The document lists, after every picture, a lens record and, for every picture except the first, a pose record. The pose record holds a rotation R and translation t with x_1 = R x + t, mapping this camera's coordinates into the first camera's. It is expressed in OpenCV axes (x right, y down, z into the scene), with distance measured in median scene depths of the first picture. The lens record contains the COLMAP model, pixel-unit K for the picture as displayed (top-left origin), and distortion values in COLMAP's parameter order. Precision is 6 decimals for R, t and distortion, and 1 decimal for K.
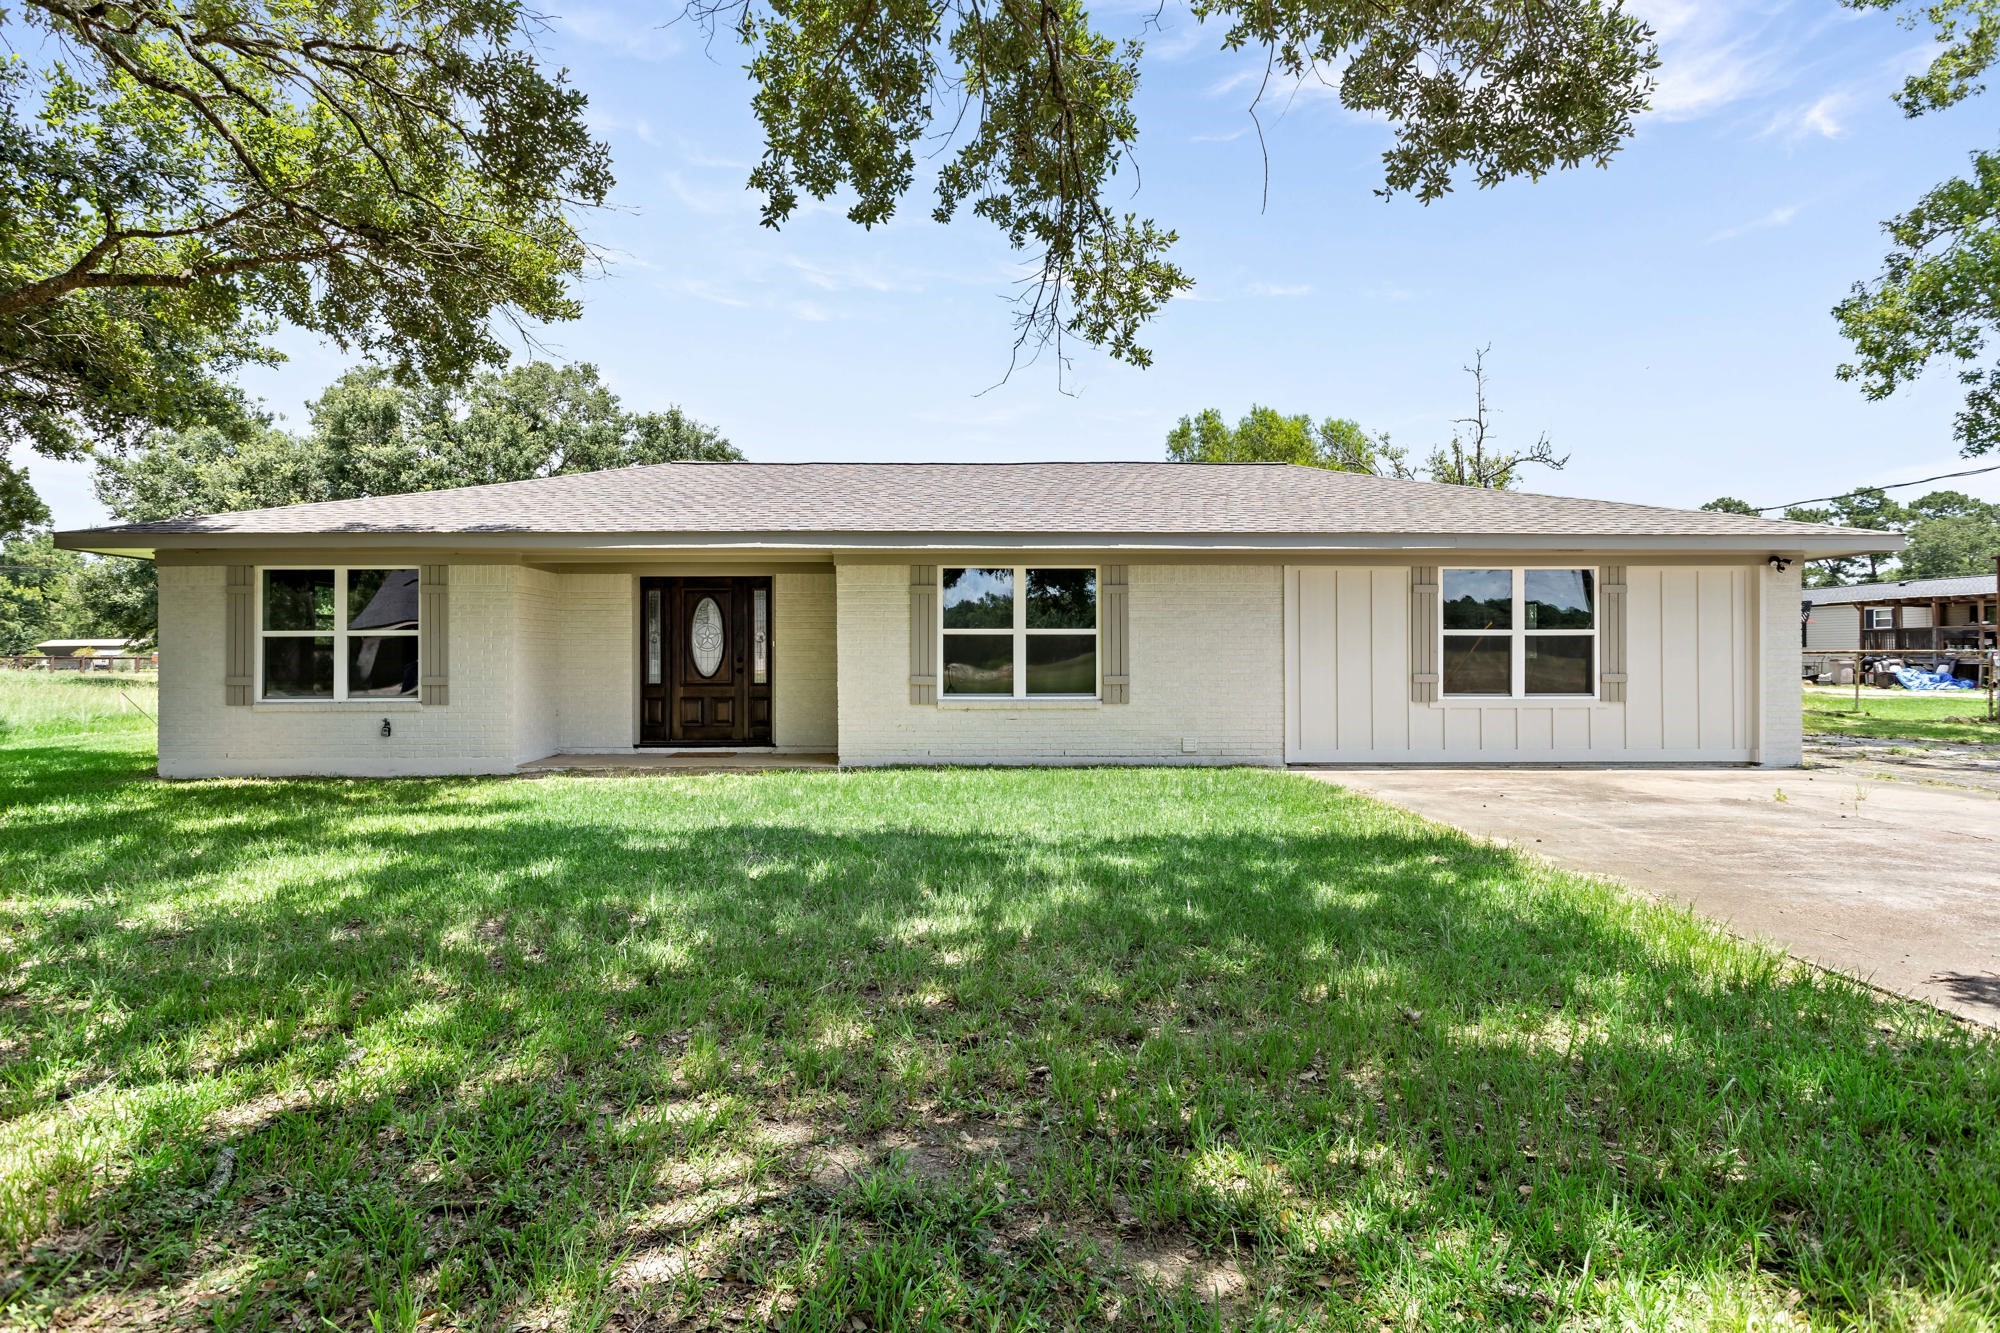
lens RADIAL K [[1158.4, 0, 985.7], [0, 1158.4, 664.6], [0, 0, 1]] dist [-0.002377, 0.000126]
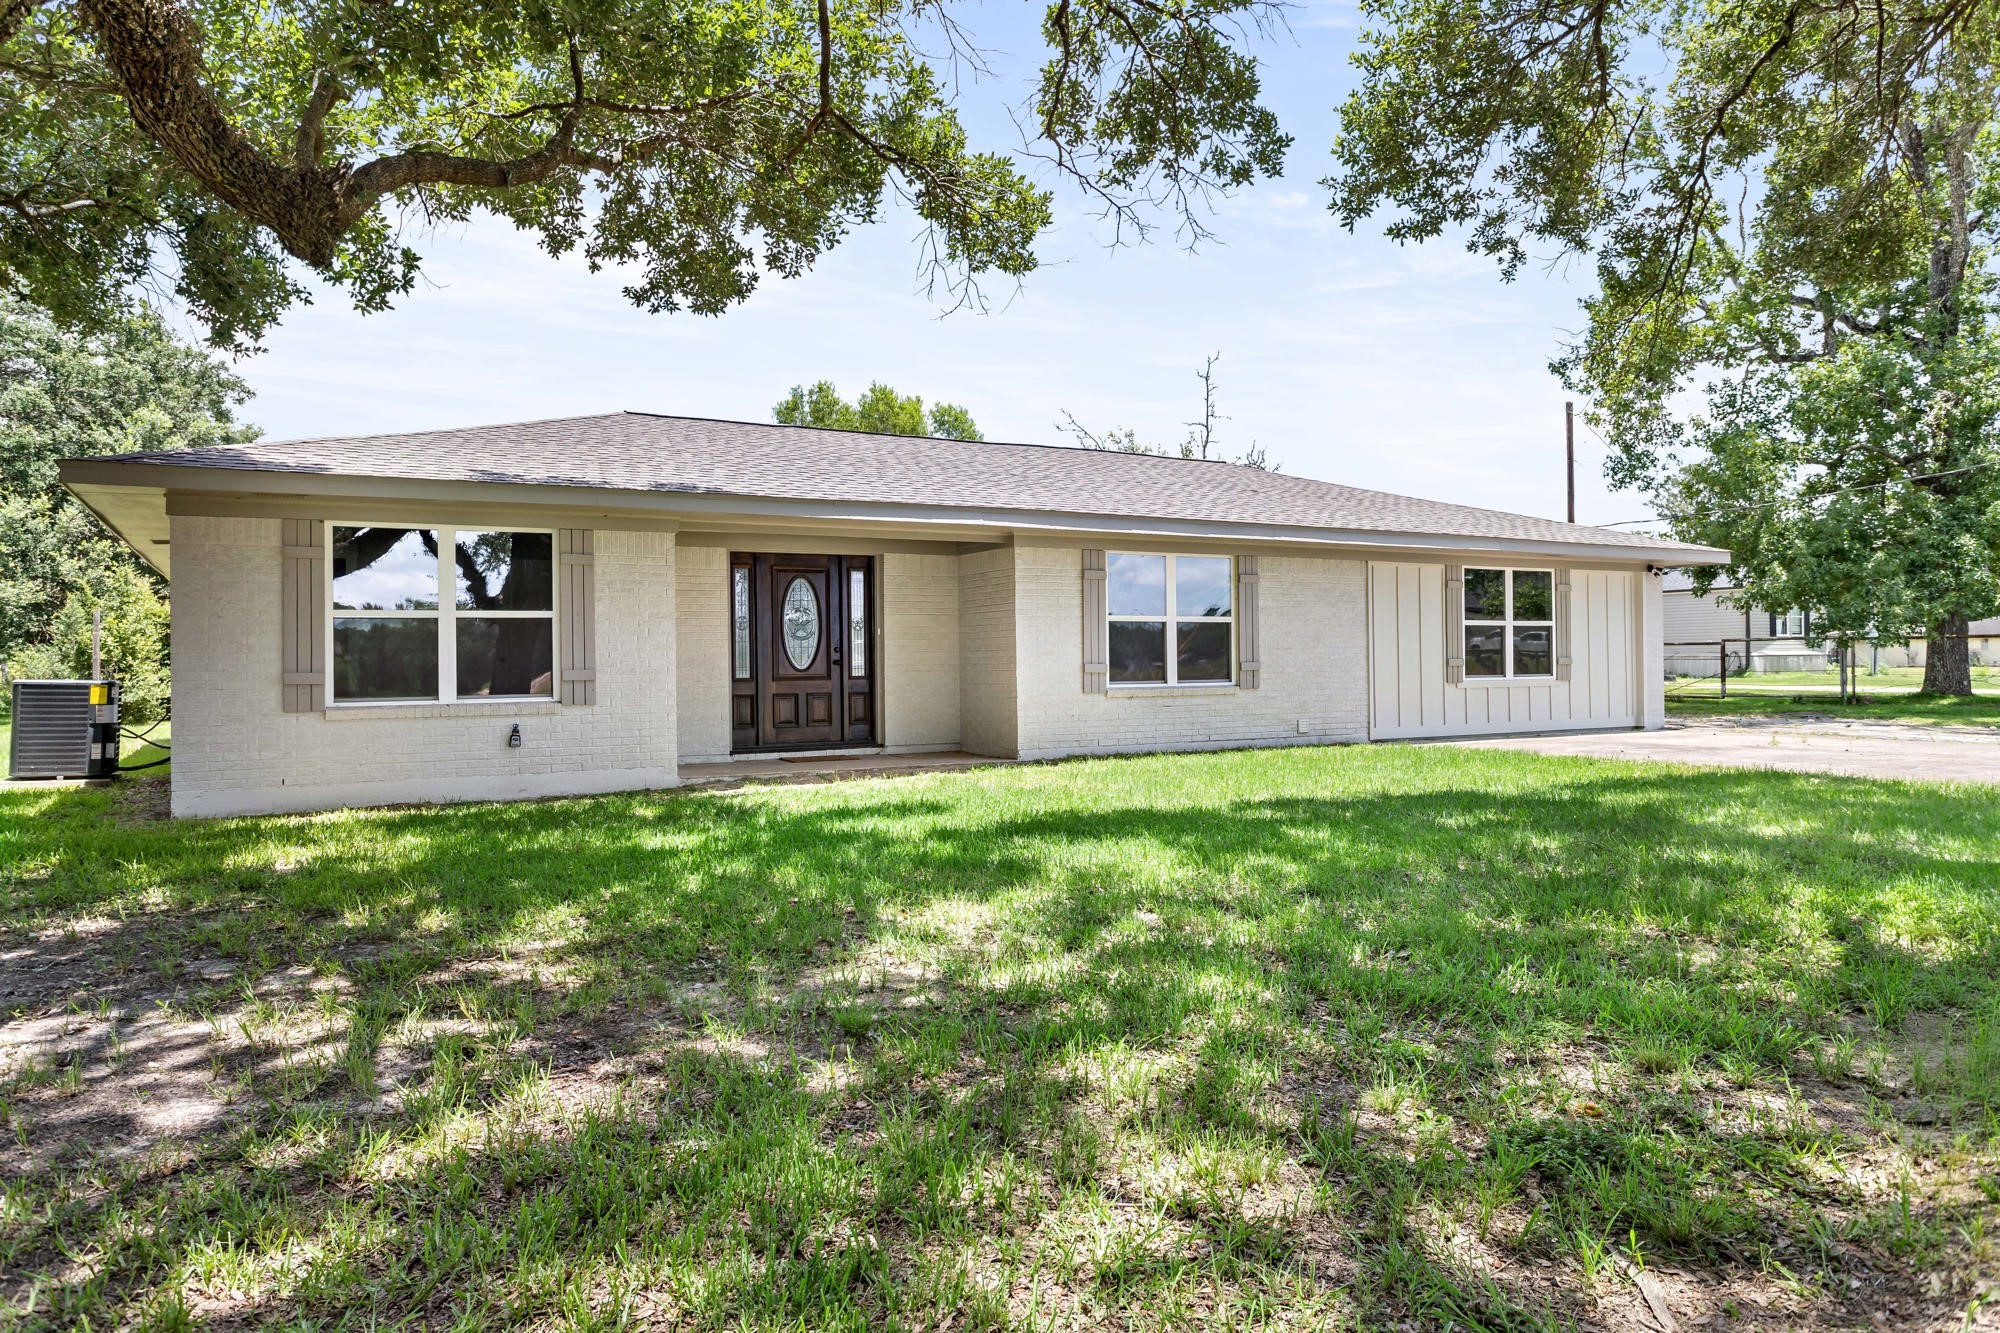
lens RADIAL K [[1308.7, 0, 1008.0], [0, 1308.7, 625.4], [0, 0, 1]] dist [-0.007359, 0.001865]
pose [[0.877021, 0.005427, 0.480421, -0.633430], [0.007515, 0.999659, -0.025012, 0.004325], [-0.480393, 0.025546, 0.876681, 0.072284]]
